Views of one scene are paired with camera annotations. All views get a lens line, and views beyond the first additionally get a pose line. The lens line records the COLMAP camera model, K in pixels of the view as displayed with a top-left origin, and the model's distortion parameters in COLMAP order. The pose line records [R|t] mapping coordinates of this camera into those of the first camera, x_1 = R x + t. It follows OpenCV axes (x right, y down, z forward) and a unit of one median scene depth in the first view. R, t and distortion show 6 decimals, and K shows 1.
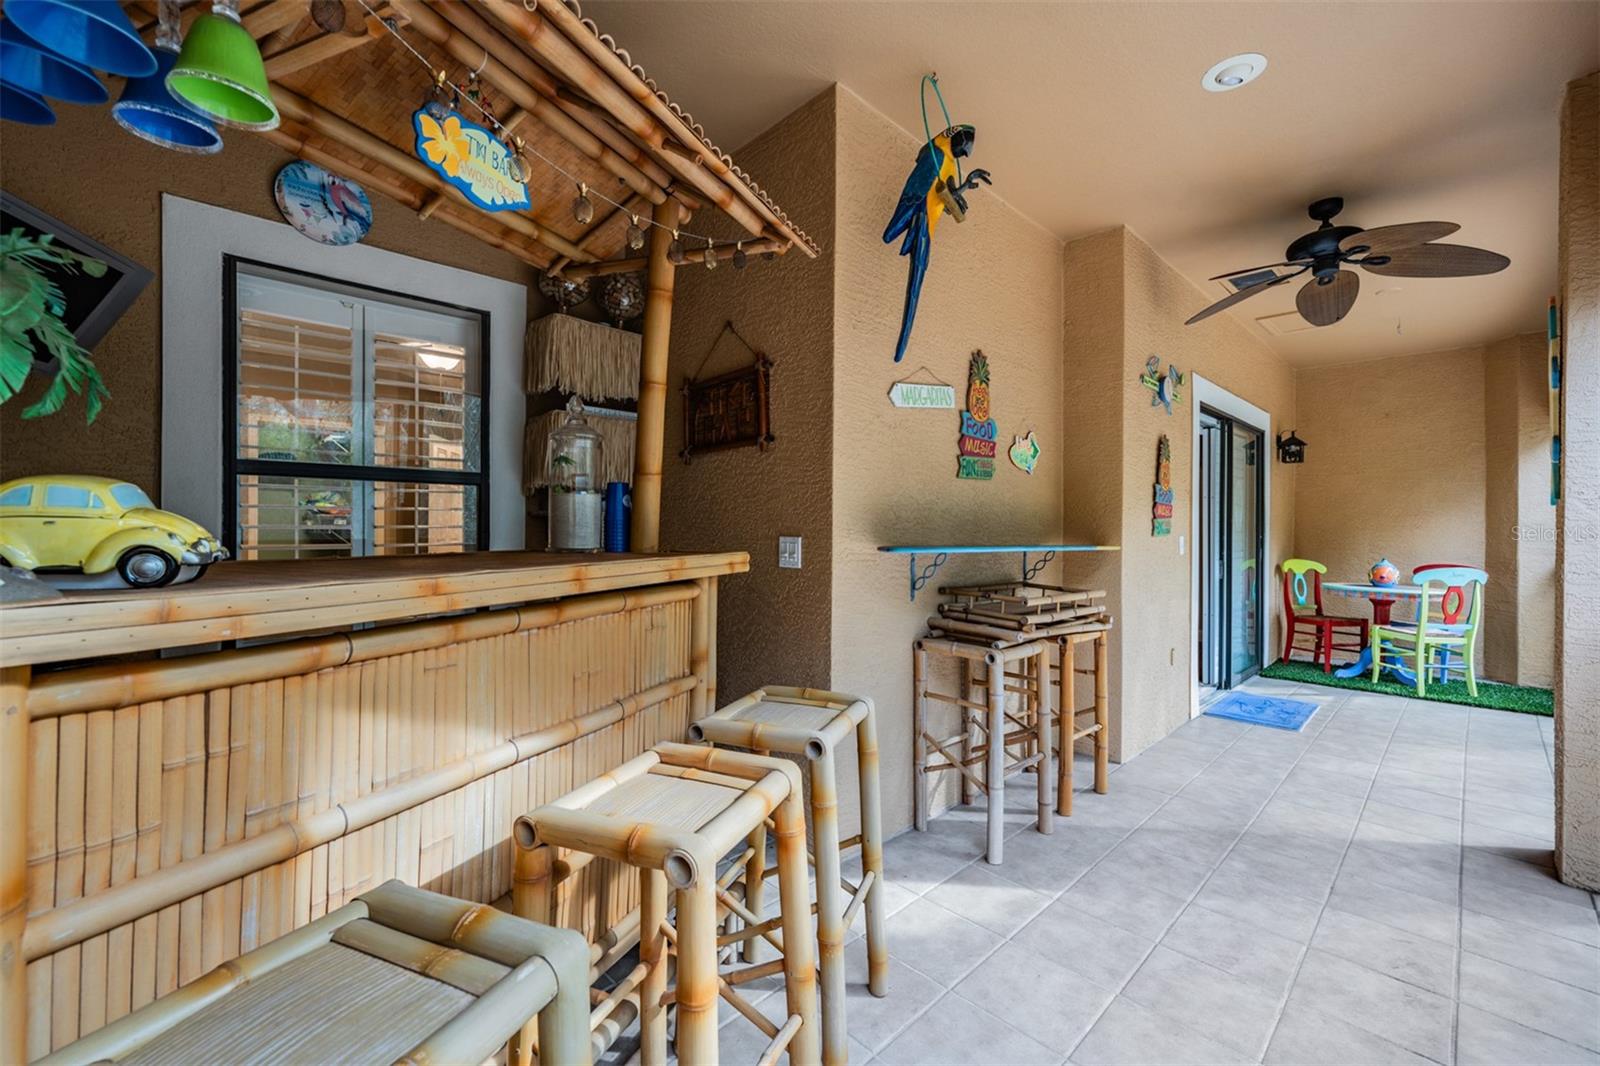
lens RADIAL K [[685.5, 0, 792.9], [0, 685.5, 517.2], [0, 0, 1]] dist [-0.000885, -0.000334]
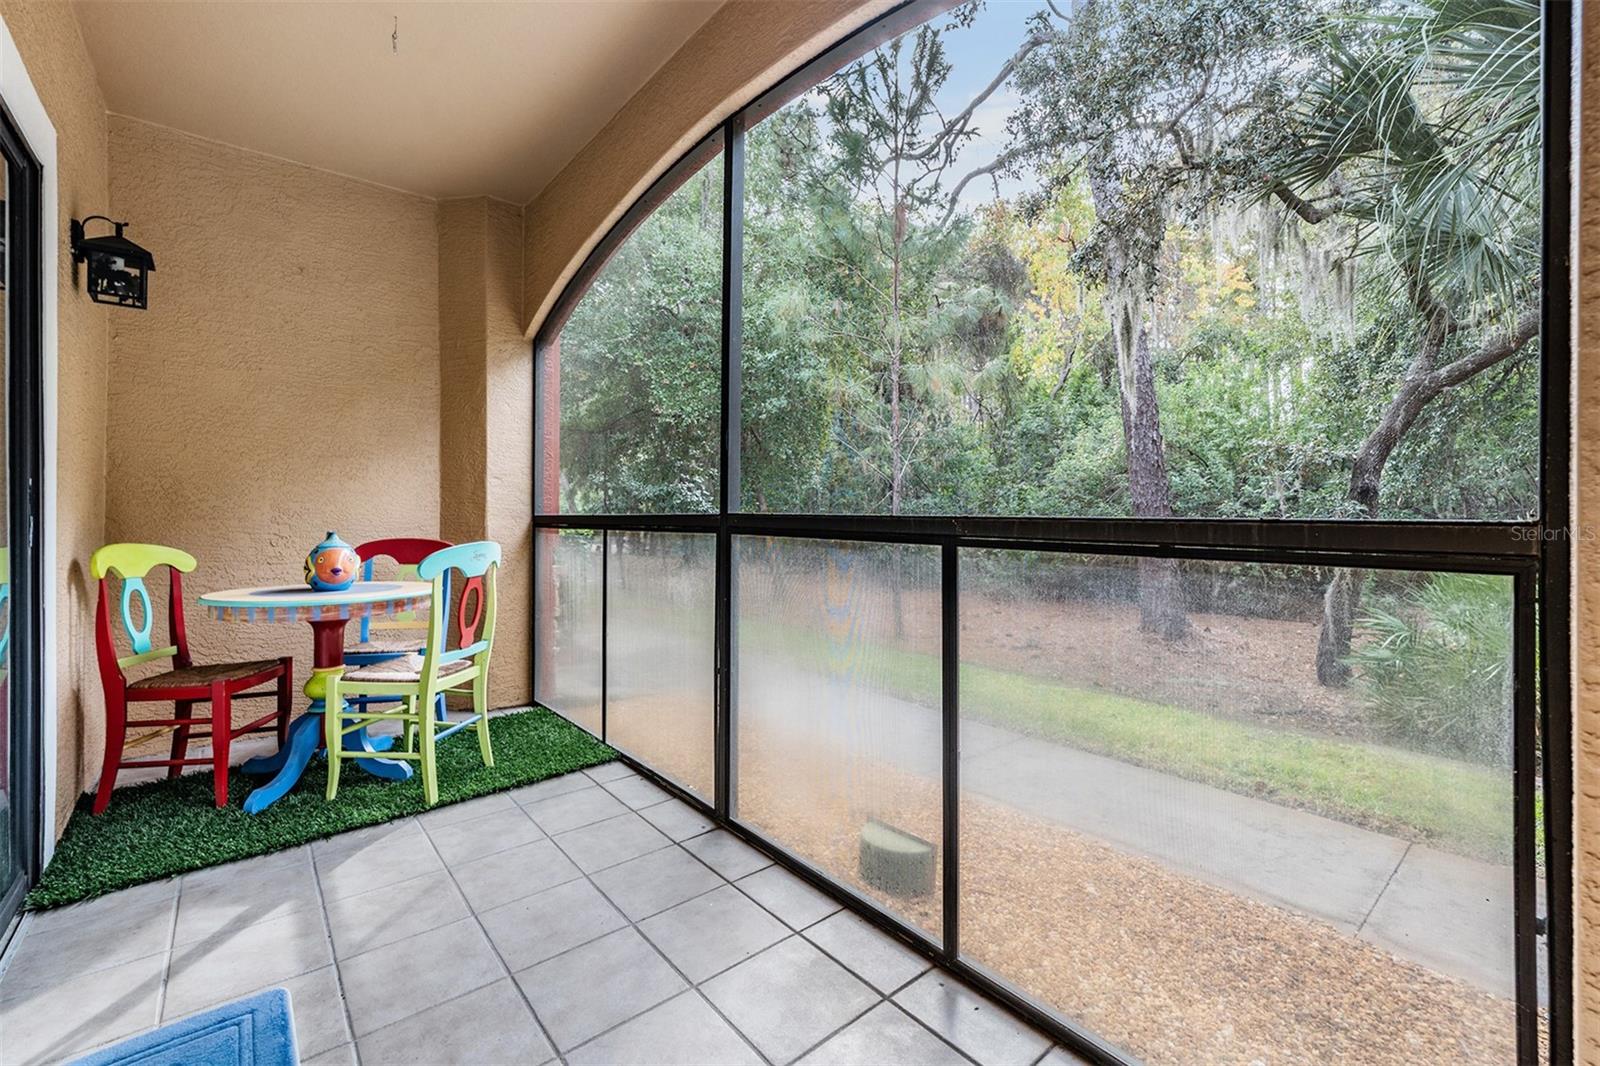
lens RADIAL K [[685.5, 0, 792.9], [0, 685.5, 517.2], [0, 0, 1]] dist [-0.000885, -0.000334]
pose [[0.093813, -0.015707, 0.995466, 0.385041], [-0.009719, 0.999813, 0.016692, 0.036394], [-0.995542, -0.011241, 0.093643, 0.596322]]
